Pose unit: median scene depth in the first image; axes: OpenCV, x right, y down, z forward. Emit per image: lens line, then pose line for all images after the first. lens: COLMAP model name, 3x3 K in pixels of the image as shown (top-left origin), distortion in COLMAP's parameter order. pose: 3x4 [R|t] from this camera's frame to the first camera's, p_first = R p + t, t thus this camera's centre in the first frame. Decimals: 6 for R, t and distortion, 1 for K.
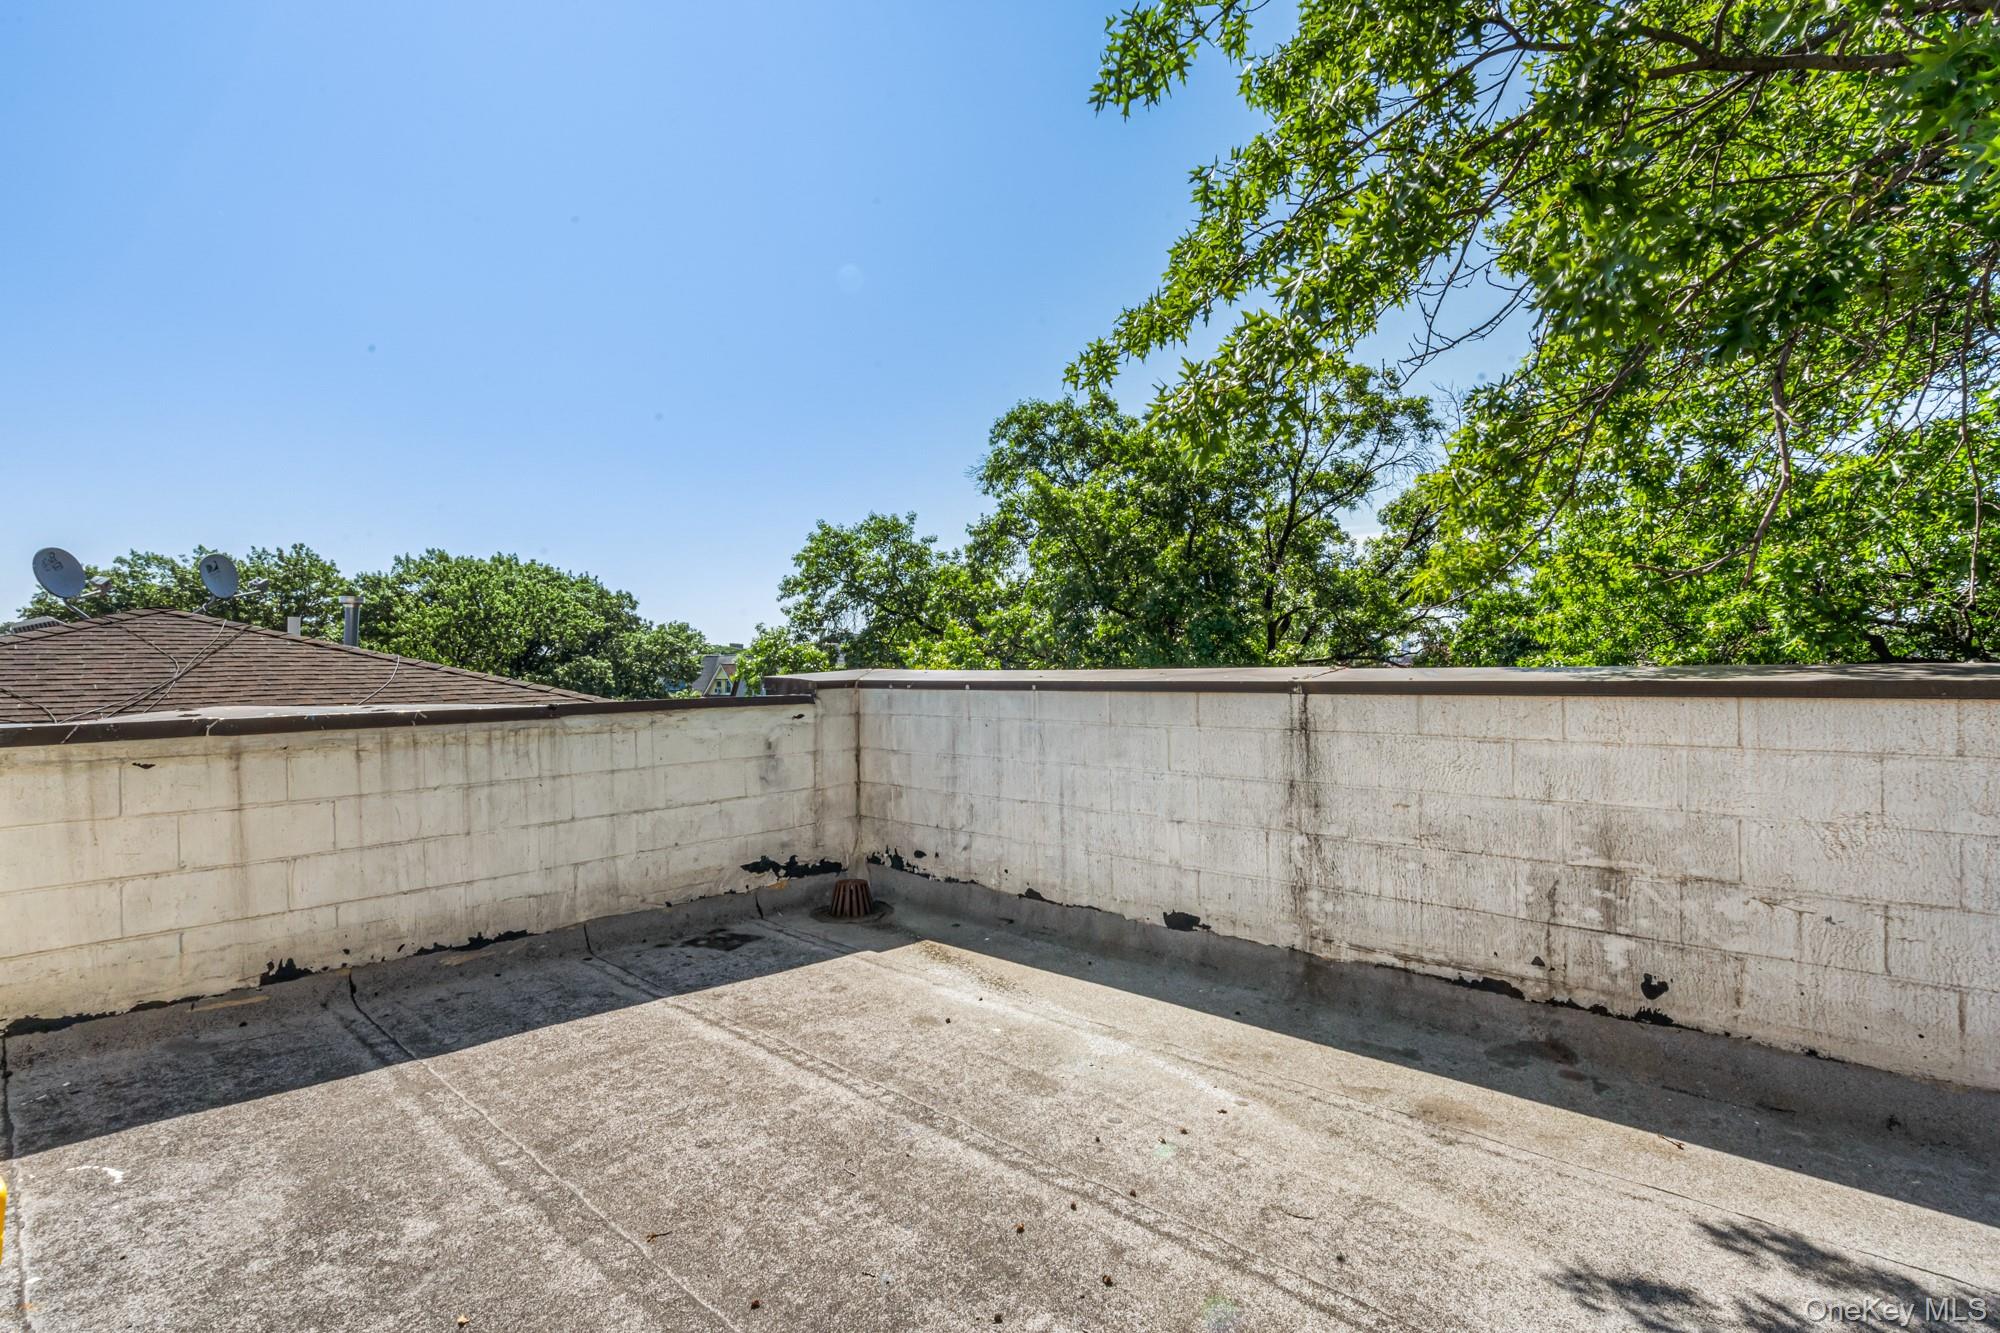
lens RADIAL K [[928.6, 0, 999.9], [0, 928.6, 663.4], [0, 0, 1]] dist [0.002673, -0.001270]
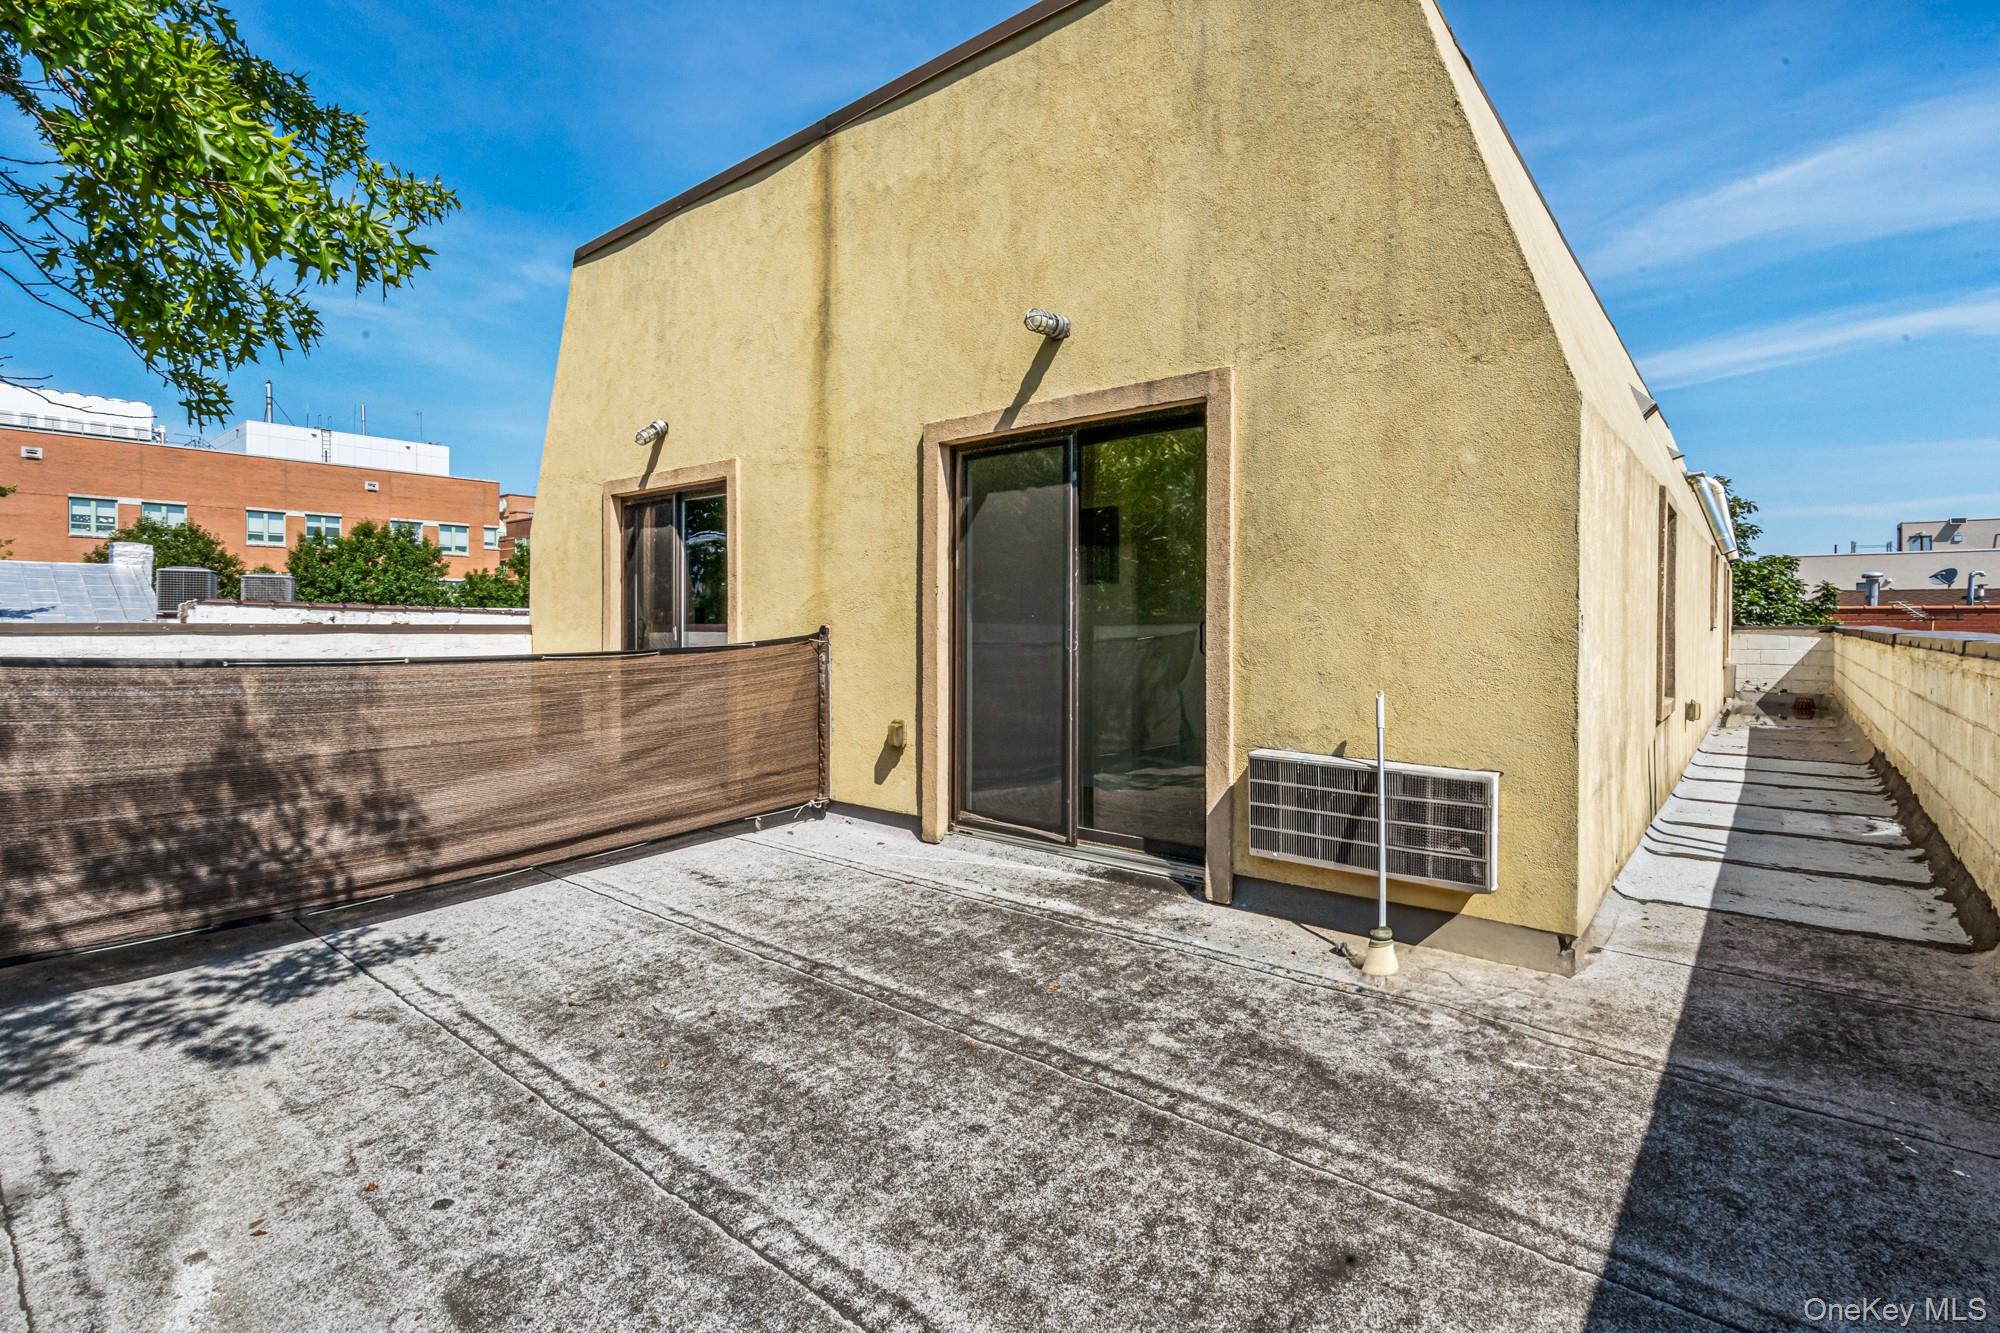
lens RADIAL K [[928.6, 0, 1000.6], [0, 928.6, 652.7], [0, 0, 1]] dist [0.002673, -0.001270]
pose [[-0.999091, 0.012415, -0.040784, -0.314513], [0.011086, 0.999405, 0.032661, 0.045216], [0.041165, 0.032179, -0.998634, 1.884998]]
